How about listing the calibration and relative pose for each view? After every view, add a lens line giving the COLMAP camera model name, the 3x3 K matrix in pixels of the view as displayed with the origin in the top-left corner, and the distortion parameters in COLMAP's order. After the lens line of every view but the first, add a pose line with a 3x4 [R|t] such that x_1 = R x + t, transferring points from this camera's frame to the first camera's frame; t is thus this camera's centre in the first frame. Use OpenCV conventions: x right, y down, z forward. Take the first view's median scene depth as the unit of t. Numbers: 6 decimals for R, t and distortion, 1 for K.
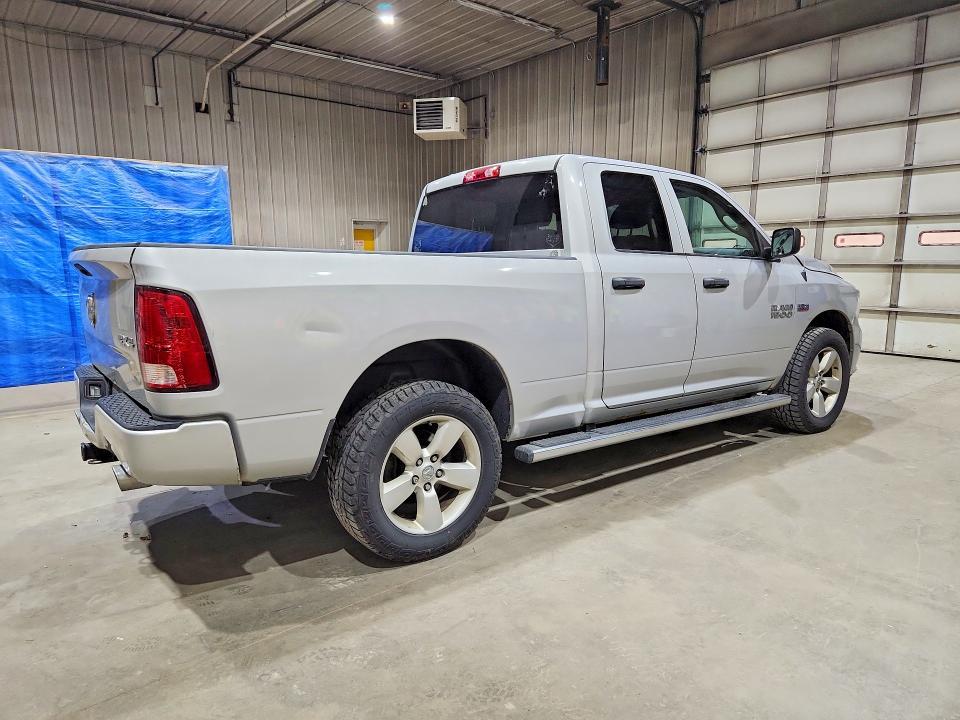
lens RADIAL K [[693.8, 0, 486.5], [0, 693.8, 357.8], [0, 0, 1]] dist [0.008513, -0.003324]
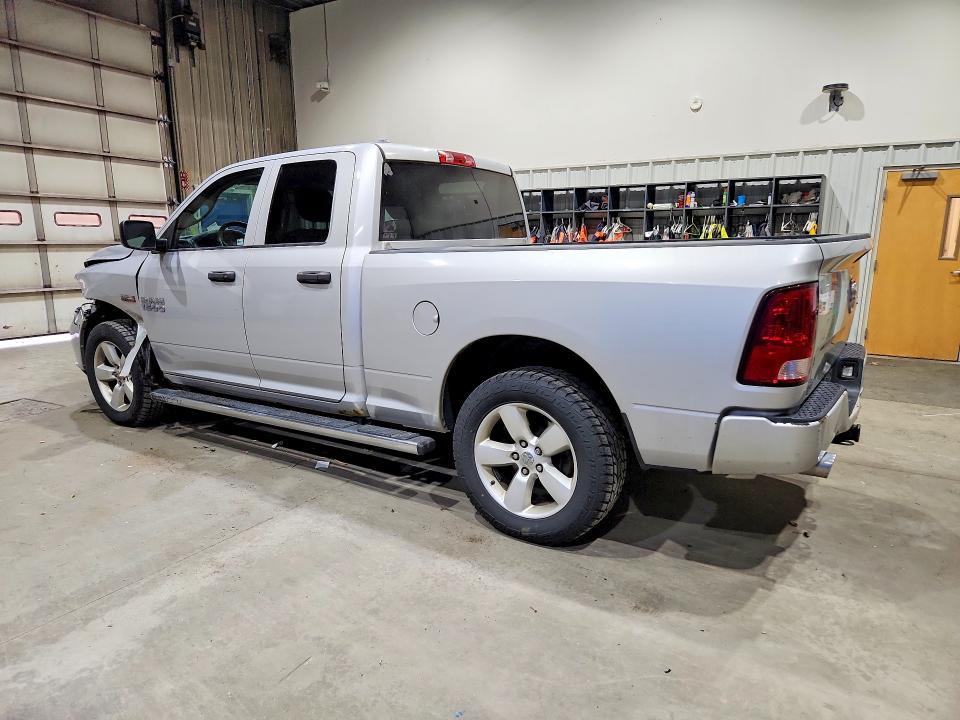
lens RADIAL K [[633.8, 0, 480.0], [0, 633.8, 360.0], [0, 0, 1]] dist [0.010740, 0.000644]
pose [[-0.339220, -0.180382, 0.923251, -0.821369], [0.127938, 0.963478, 0.235248, -0.177727], [-0.931967, 0.197920, -0.303753, 1.185652]]
